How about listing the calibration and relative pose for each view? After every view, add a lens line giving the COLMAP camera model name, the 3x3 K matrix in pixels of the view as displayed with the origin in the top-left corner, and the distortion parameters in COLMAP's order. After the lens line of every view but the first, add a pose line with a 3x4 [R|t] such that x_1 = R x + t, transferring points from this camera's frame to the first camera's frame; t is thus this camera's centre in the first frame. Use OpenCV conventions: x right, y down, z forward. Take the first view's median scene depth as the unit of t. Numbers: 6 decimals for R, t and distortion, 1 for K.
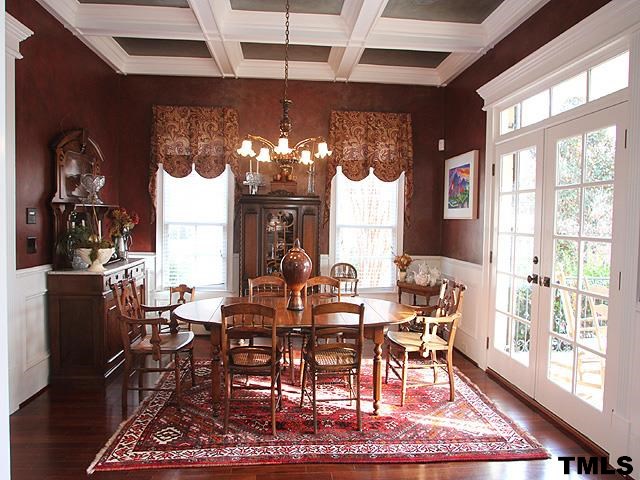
lens RADIAL K [[521.1, 0, 320.0], [0, 521.1, 240.0], [0, 0, 1]] dist [-0.001843, -0.002894]
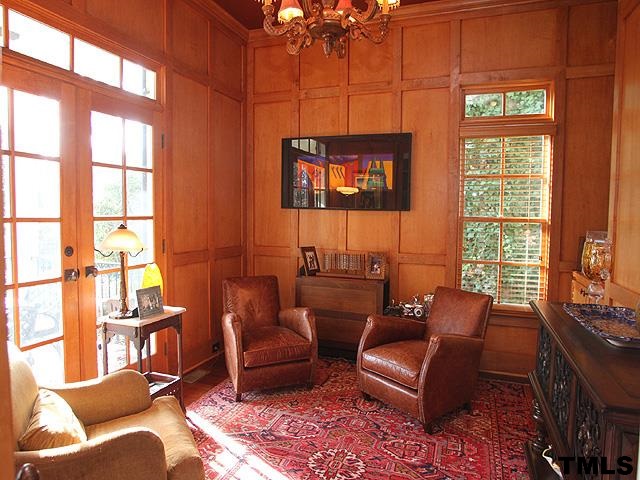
lens RADIAL K [[423.3, 0, 320.0], [0, 423.3, 240.0], [0, 0, 1]] dist [-0.000411, 0.000140]
pose [[-0.914971, -0.046350, 0.400849, -0.210909], [-0.003749, 0.994315, 0.106414, -0.053519], [-0.403502, 0.095863, -0.909943, 1.641361]]
